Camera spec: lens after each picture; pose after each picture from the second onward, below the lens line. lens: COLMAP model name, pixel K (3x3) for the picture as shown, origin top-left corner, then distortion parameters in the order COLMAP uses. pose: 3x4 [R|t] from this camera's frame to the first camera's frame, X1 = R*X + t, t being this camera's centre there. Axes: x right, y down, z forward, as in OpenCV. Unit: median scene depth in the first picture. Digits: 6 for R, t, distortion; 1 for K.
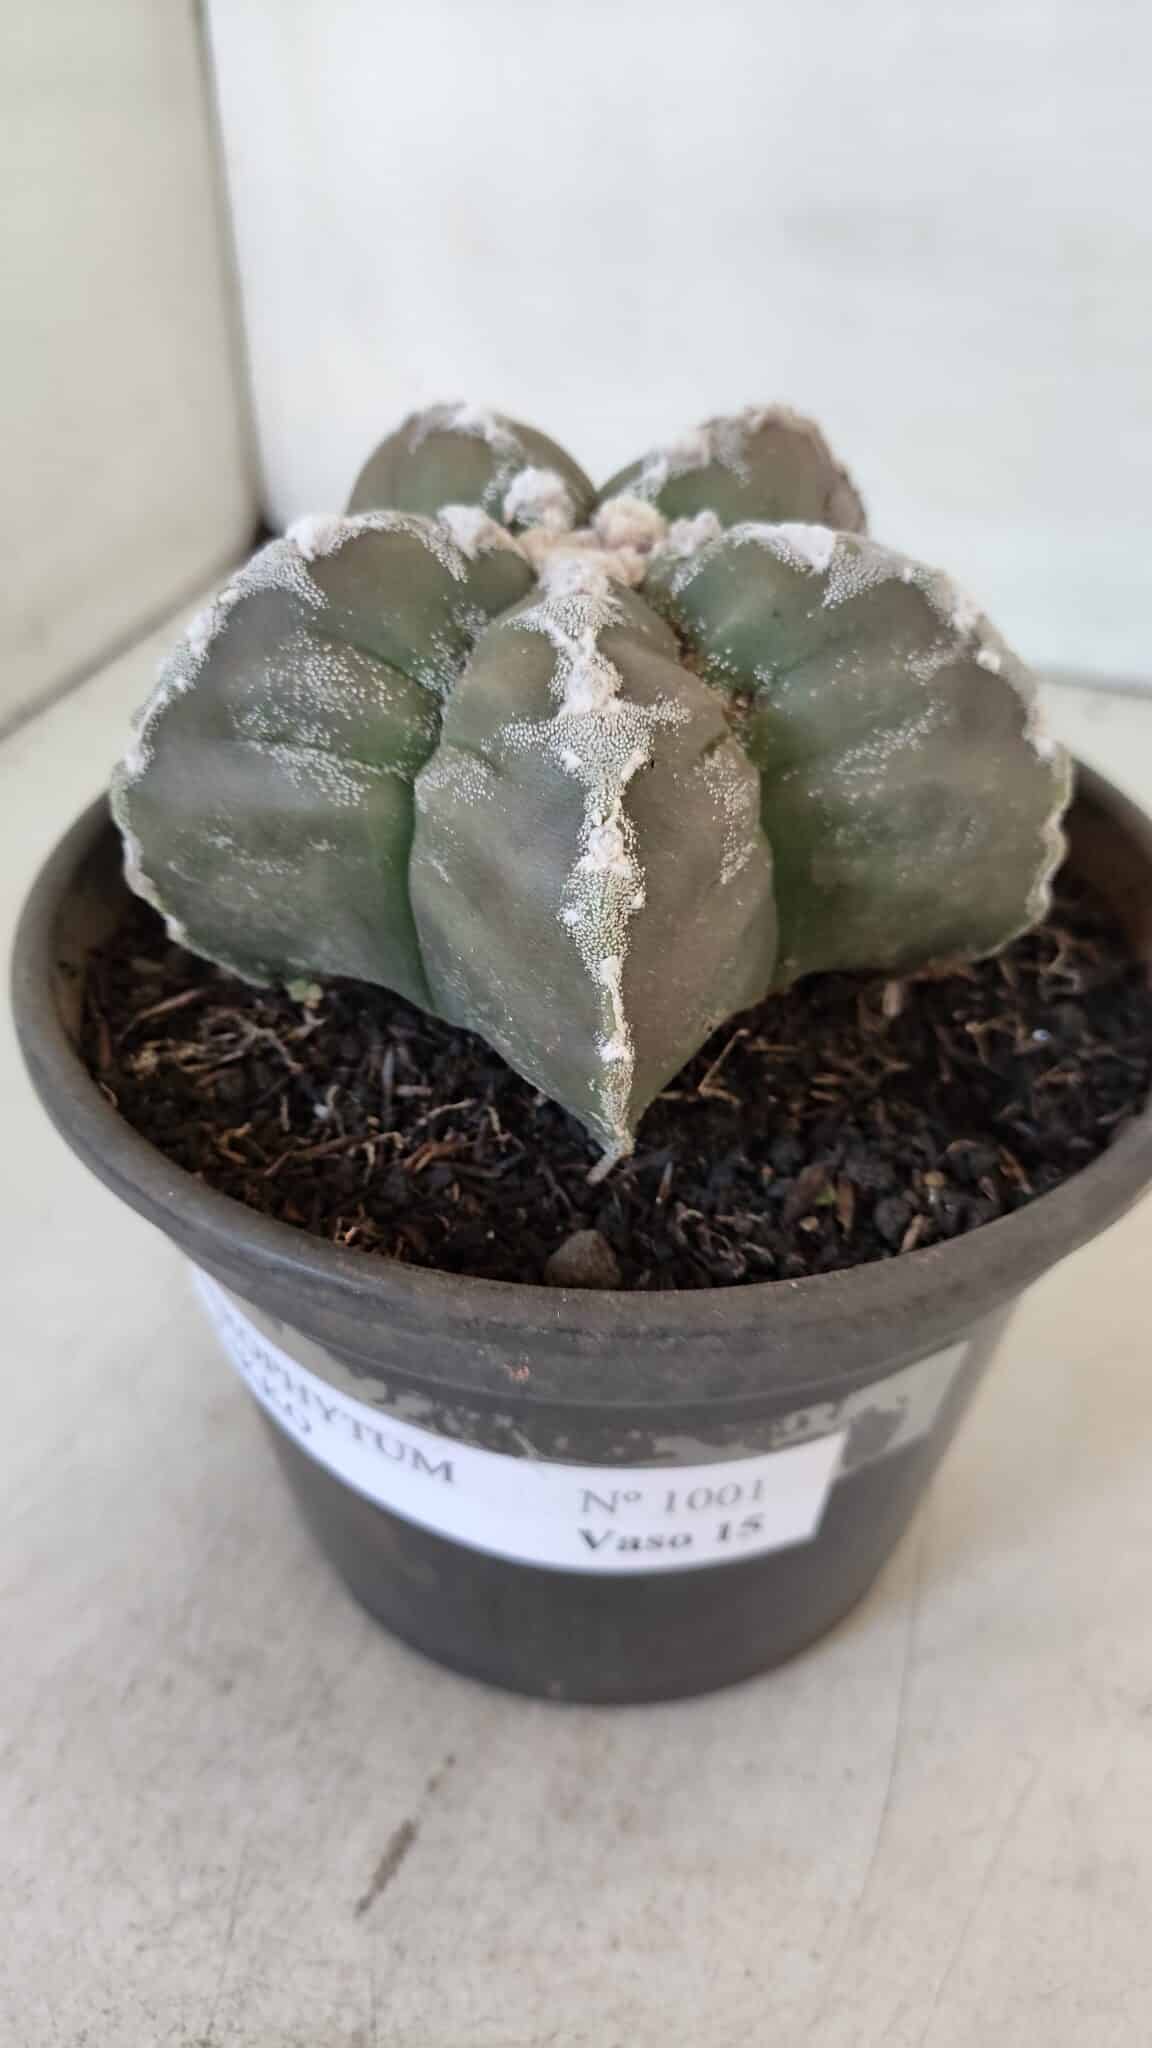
lens RADIAL K [[1582.8, 0, 542.3], [0, 1582.8, 1025.8], [0, 0, 1]] dist [-0.011931, -0.018818]
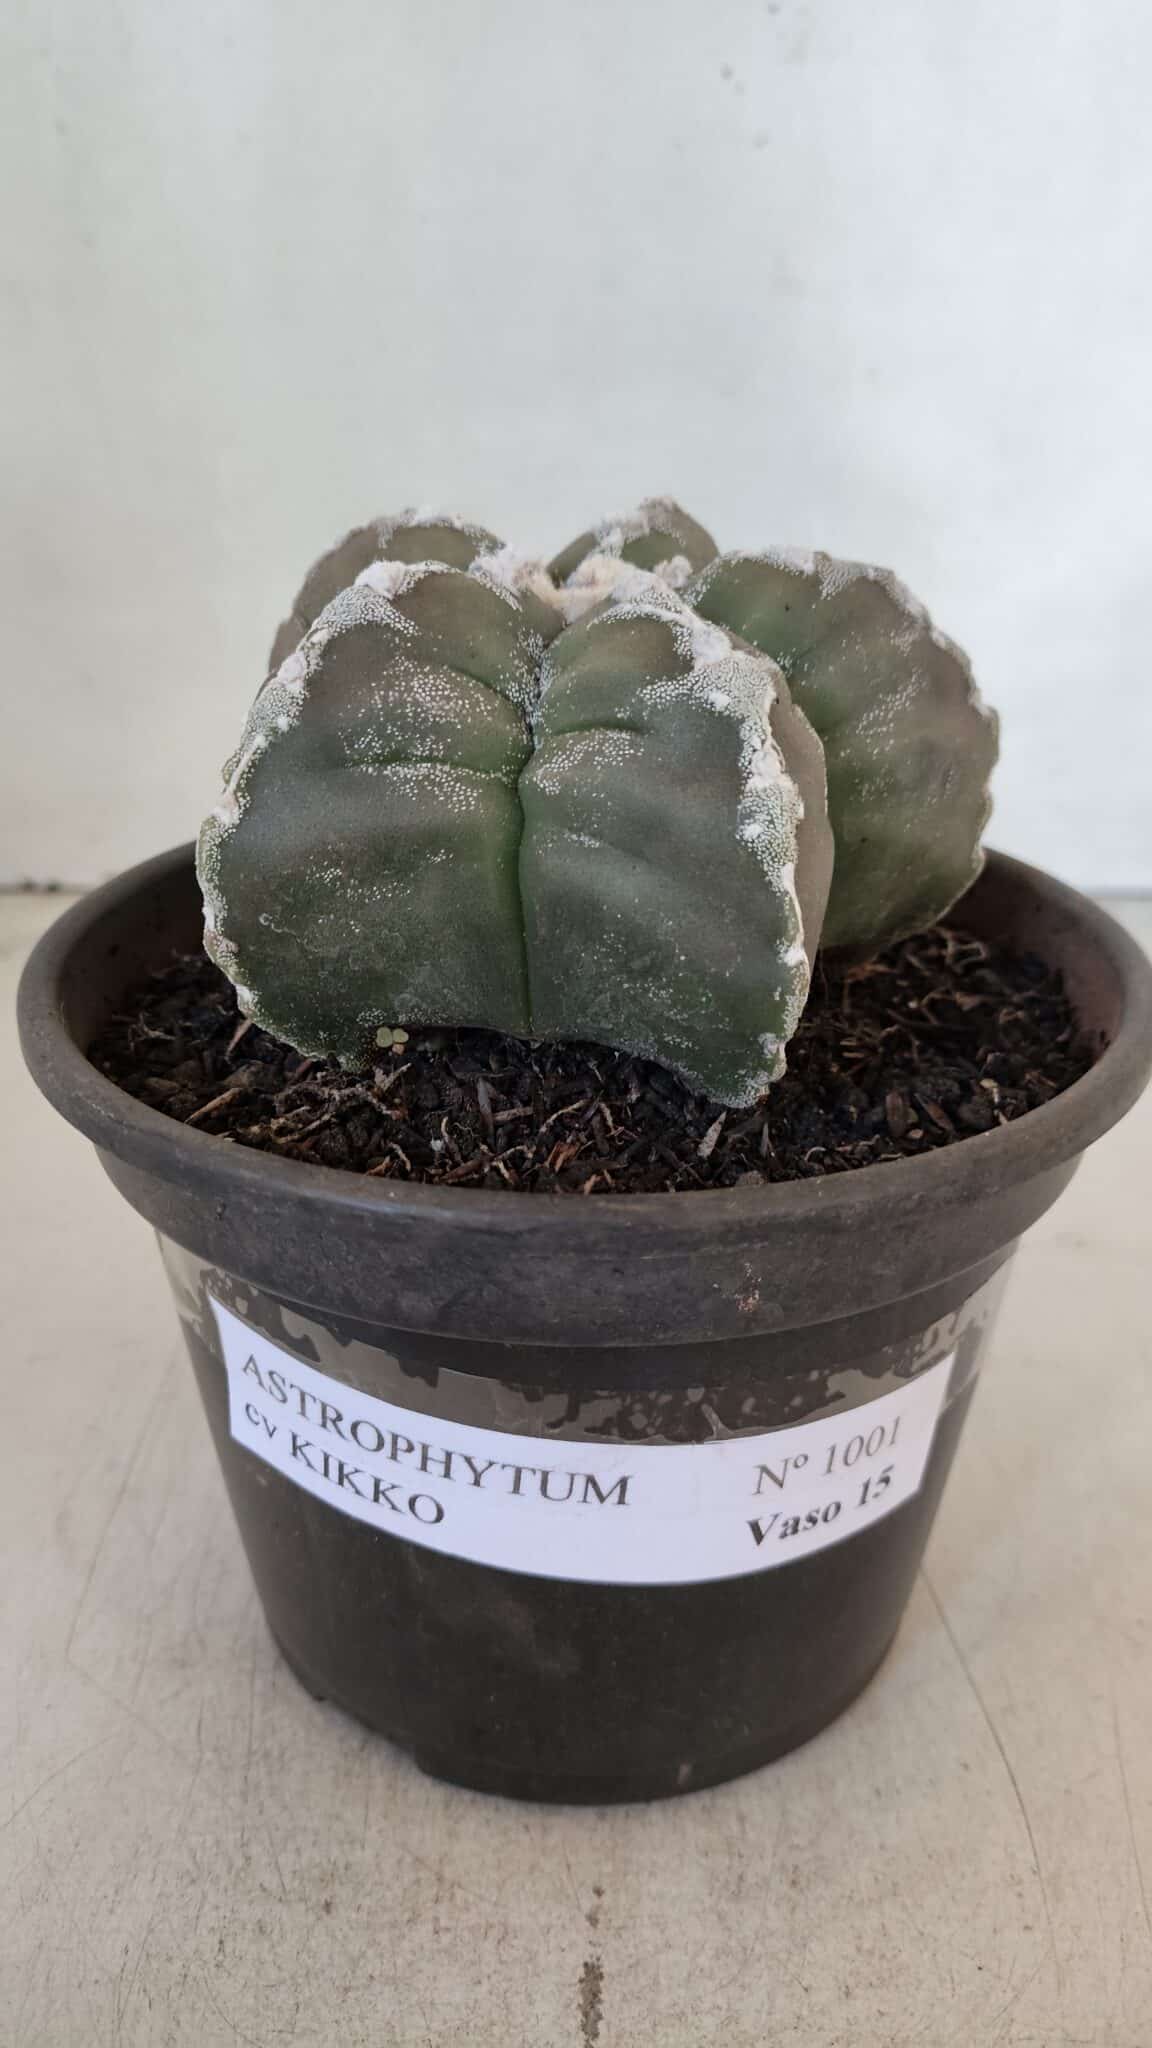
lens RADIAL K [[1582.8, 0, 530.9], [0, 1582.8, 1036.8], [0, 0, 1]] dist [-0.011931, -0.018818]
pose [[0.925266, -0.159063, 0.344358, -0.427072], [0.233516, 0.954270, -0.186653, 0.193325], [-0.298921, 0.253117, 0.920097, 0.045160]]
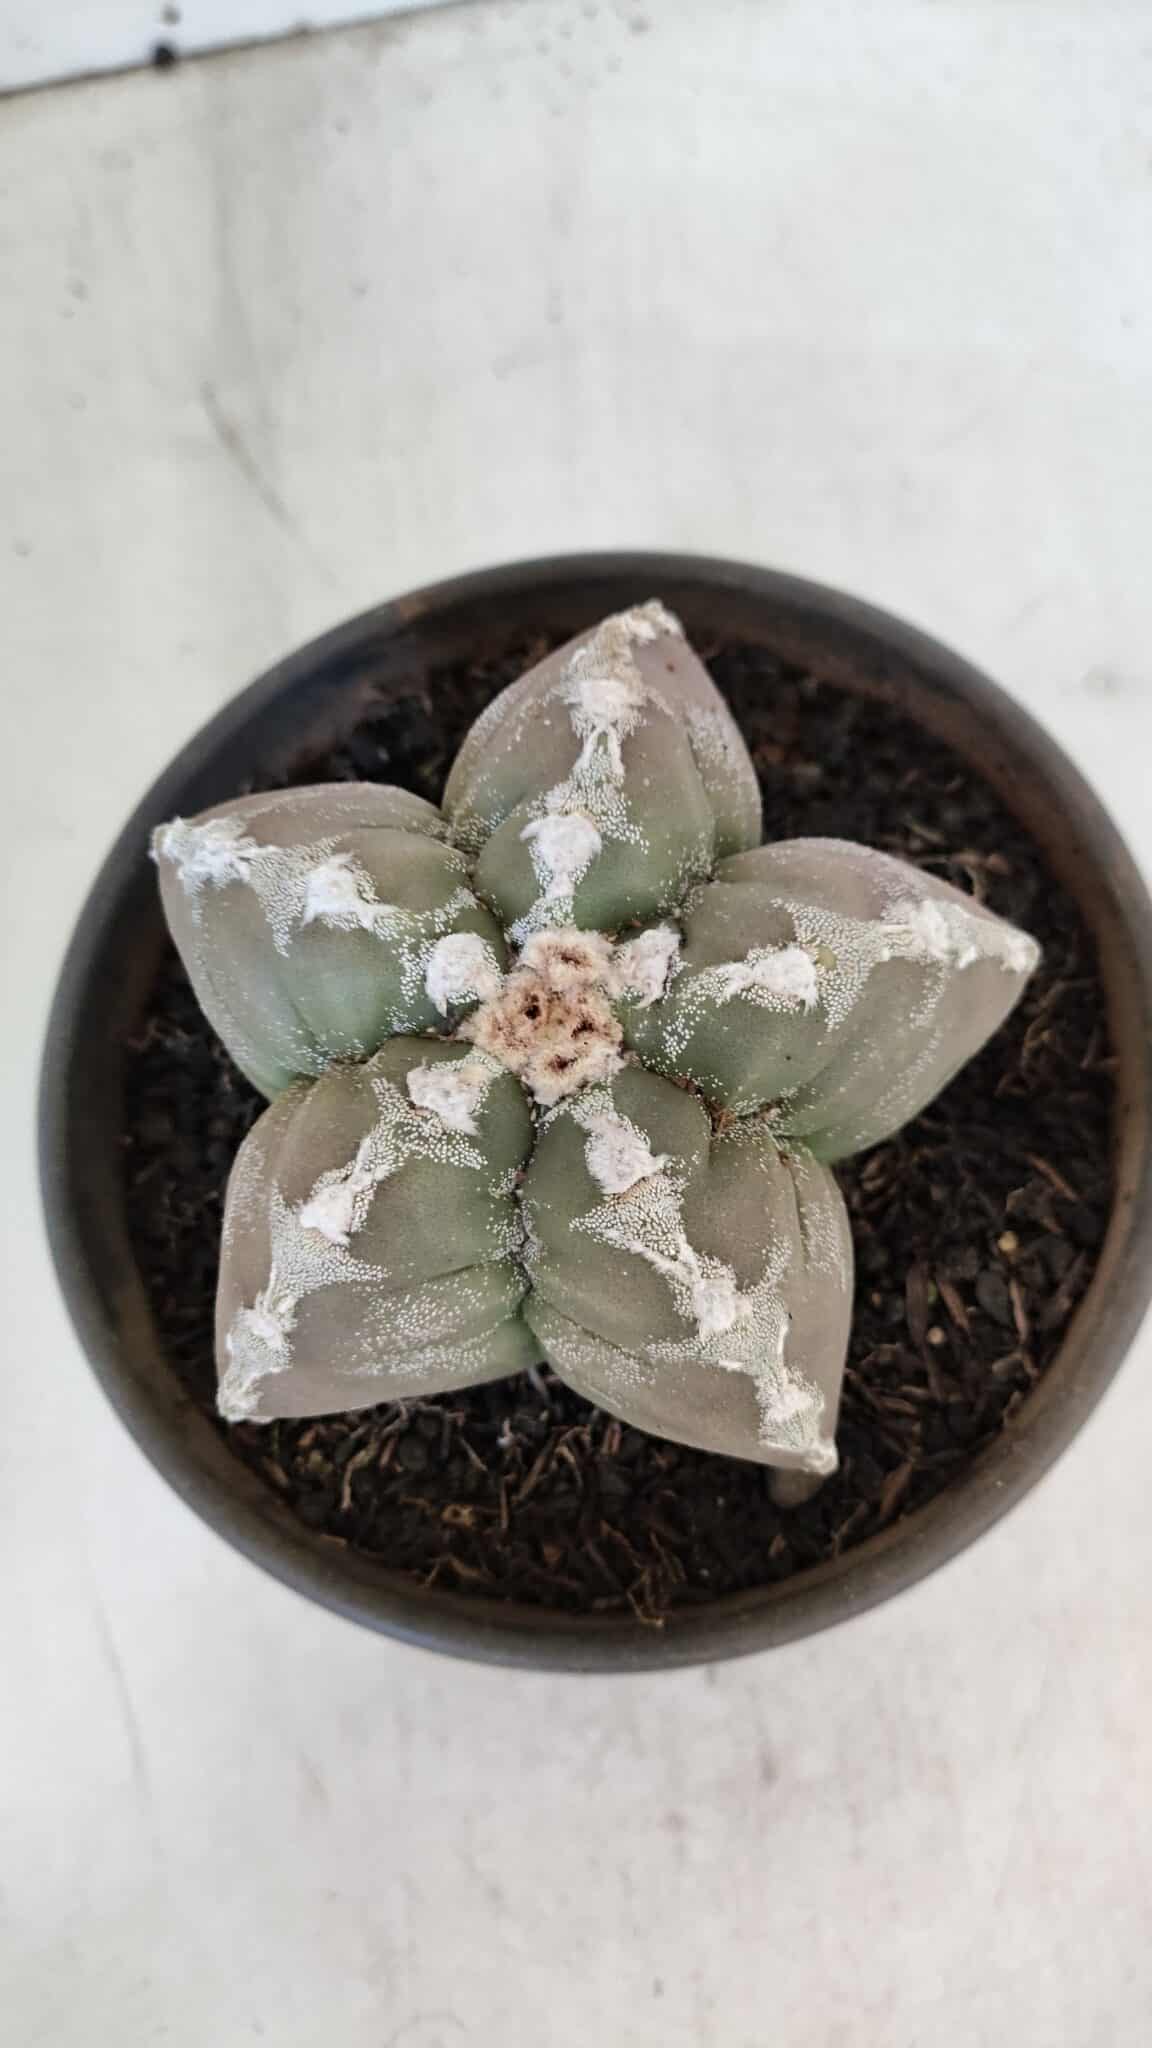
lens RADIAL K [[1582.8, 0, 540.0], [0, 1582.8, 969.9], [0, 0, 1]] dist [-0.011931, -0.018818]
pose [[0.858802, -0.508681, 0.060845, -0.017634], [0.405252, 0.747191, 0.526761, -0.782211], [-0.313416, -0.427726, 0.847833, 0.196829]]
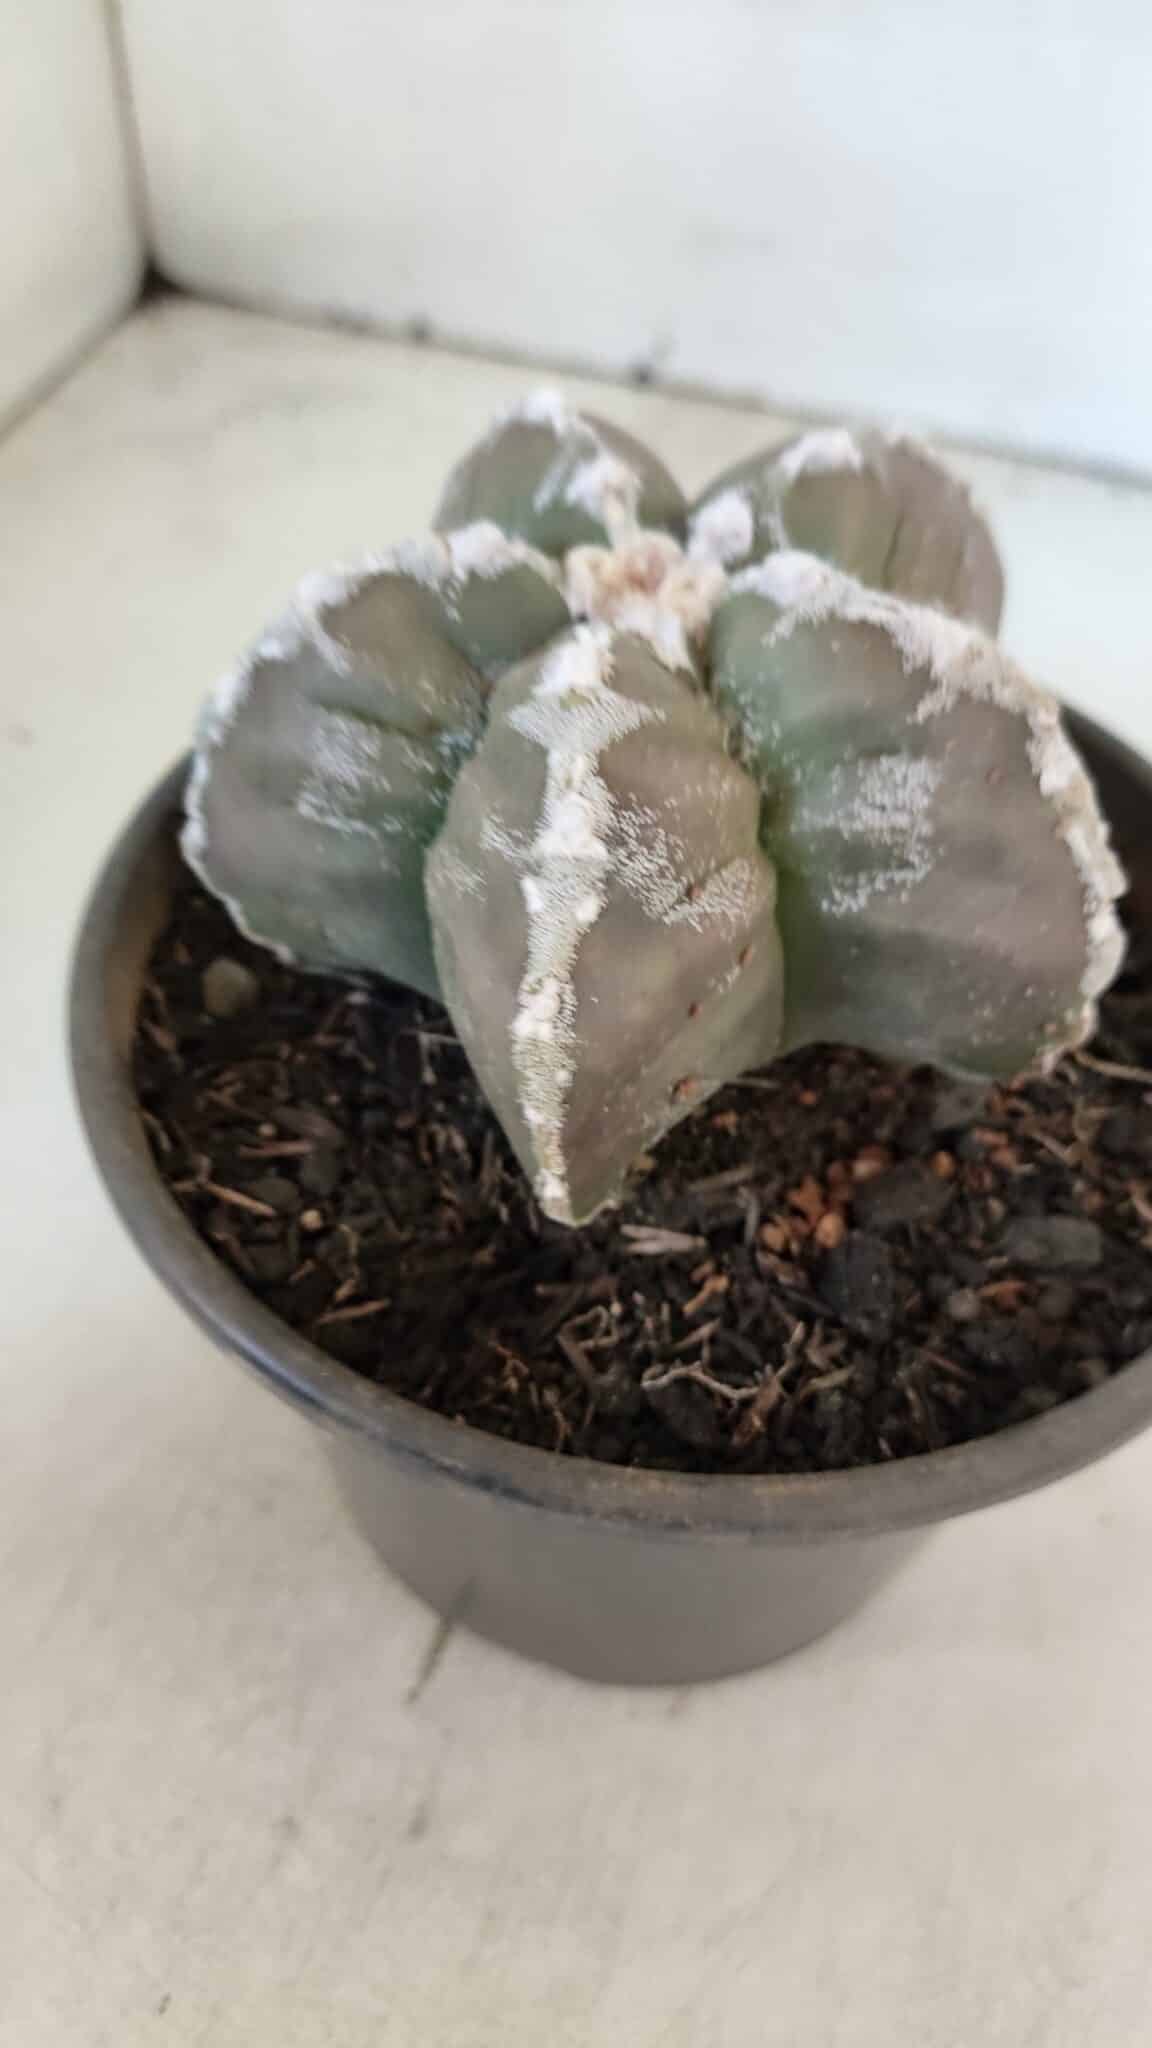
lens RADIAL K [[1582.8, 0, 575.8], [0, 1582.8, 1029.7], [0, 0, 1]] dist [-0.011931, -0.018818]
pose [[0.125844, 0.750446, -0.648841, 0.812811], [-0.646414, 0.558163, 0.520195, -0.590341], [0.752537, 0.353956, 0.555340, 0.501521]]
